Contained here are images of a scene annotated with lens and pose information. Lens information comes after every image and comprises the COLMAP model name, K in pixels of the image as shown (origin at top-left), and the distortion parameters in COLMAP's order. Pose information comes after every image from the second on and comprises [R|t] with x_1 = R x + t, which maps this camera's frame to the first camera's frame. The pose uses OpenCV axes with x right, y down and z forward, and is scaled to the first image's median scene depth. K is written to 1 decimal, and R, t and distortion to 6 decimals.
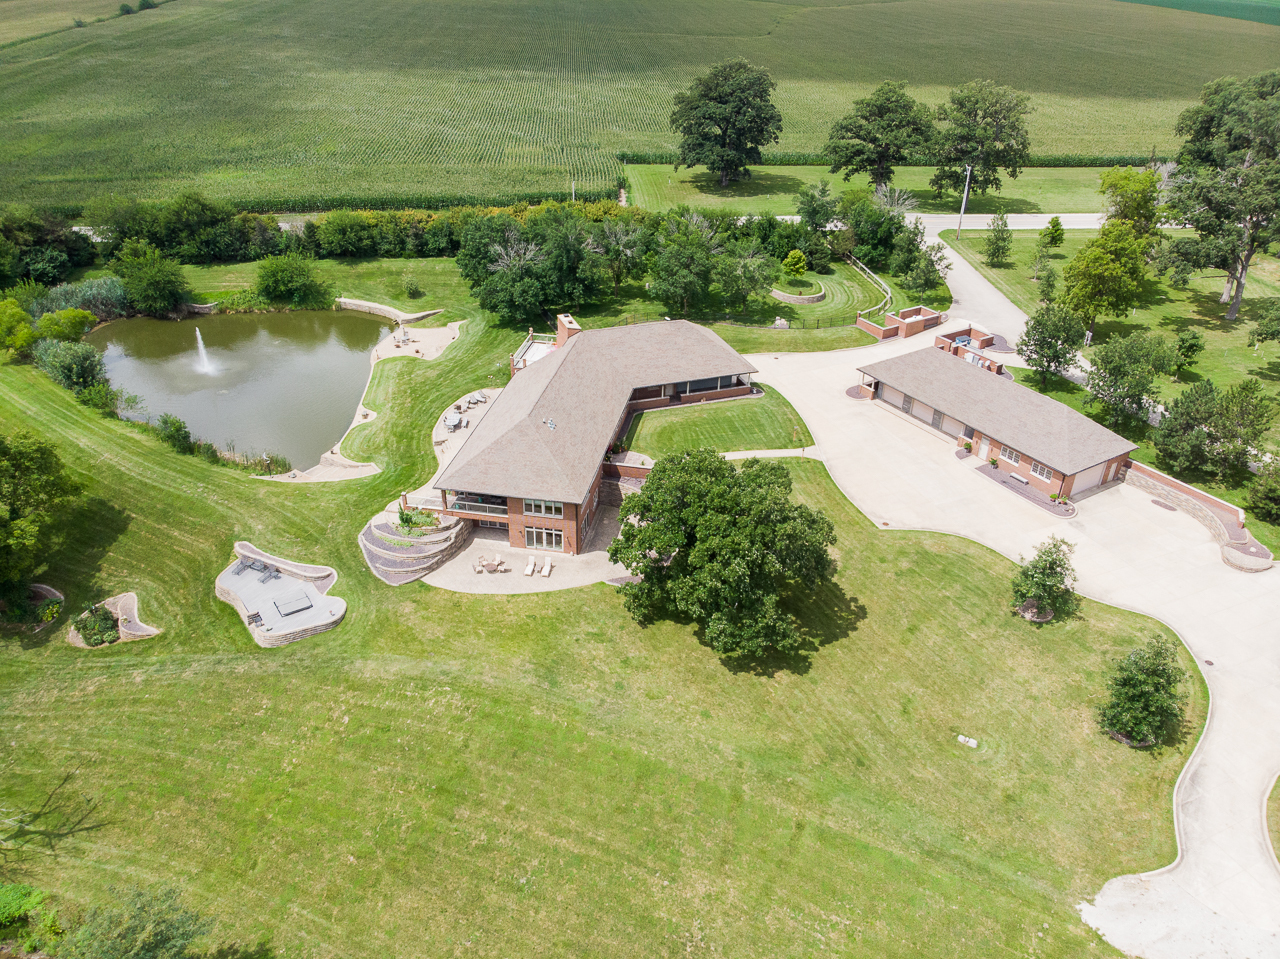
lens RADIAL K [[1013.3, 0, 646.8], [0, 1013.3, 487.0], [0, 0, 1]] dist [0.013036, 0.008472]
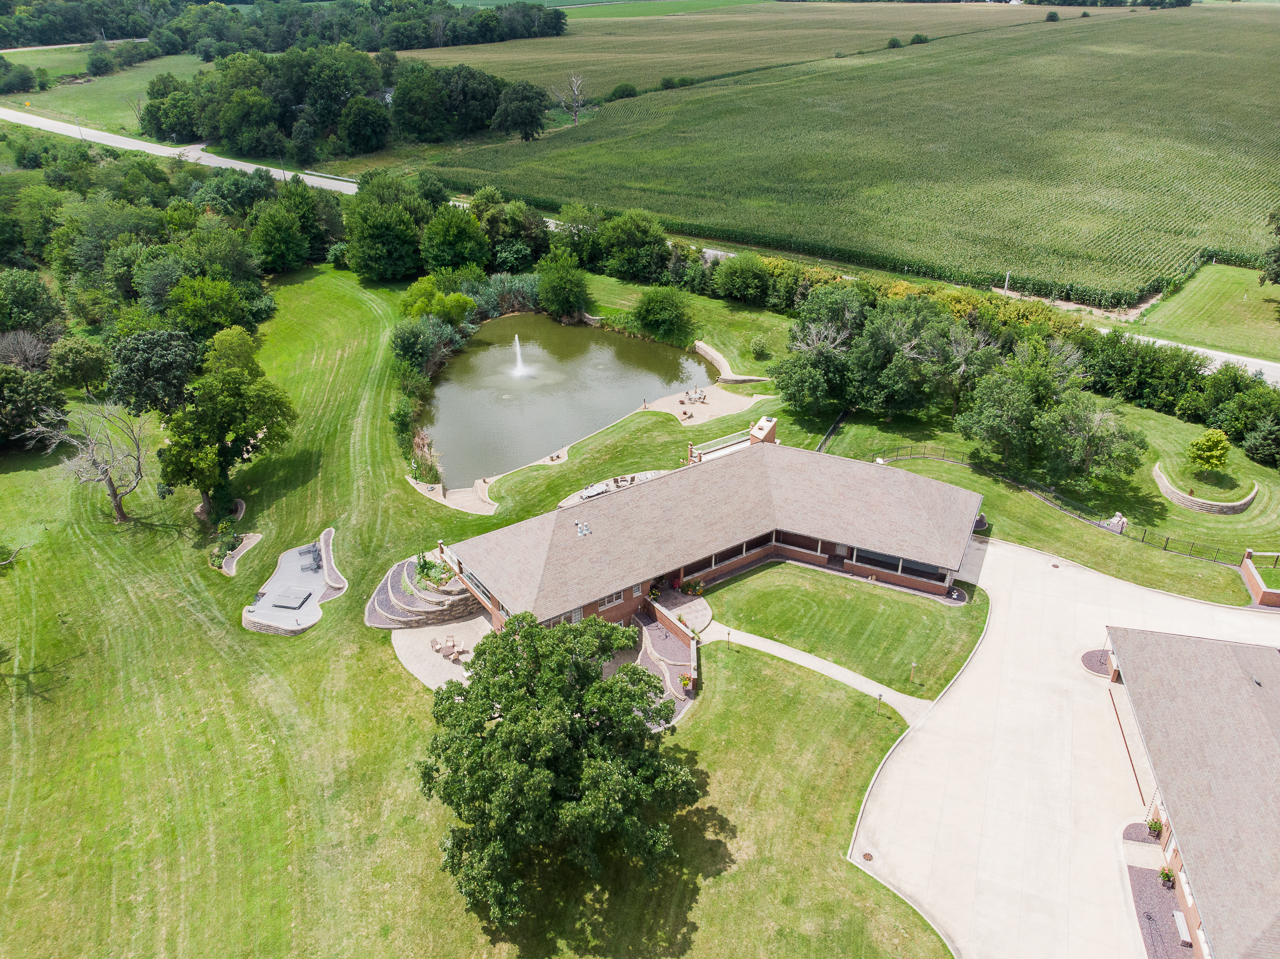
lens RADIAL K [[1013.3, 0, 646.8], [0, 1013.3, 487.0], [0, 0, 1]] dist [0.013036, 0.008472]
pose [[0.682311, 0.323732, -0.655477, 0.984025], [-0.343898, 0.933342, 0.102990, -0.405831], [0.645125, 0.155146, 0.748160, 0.799036]]
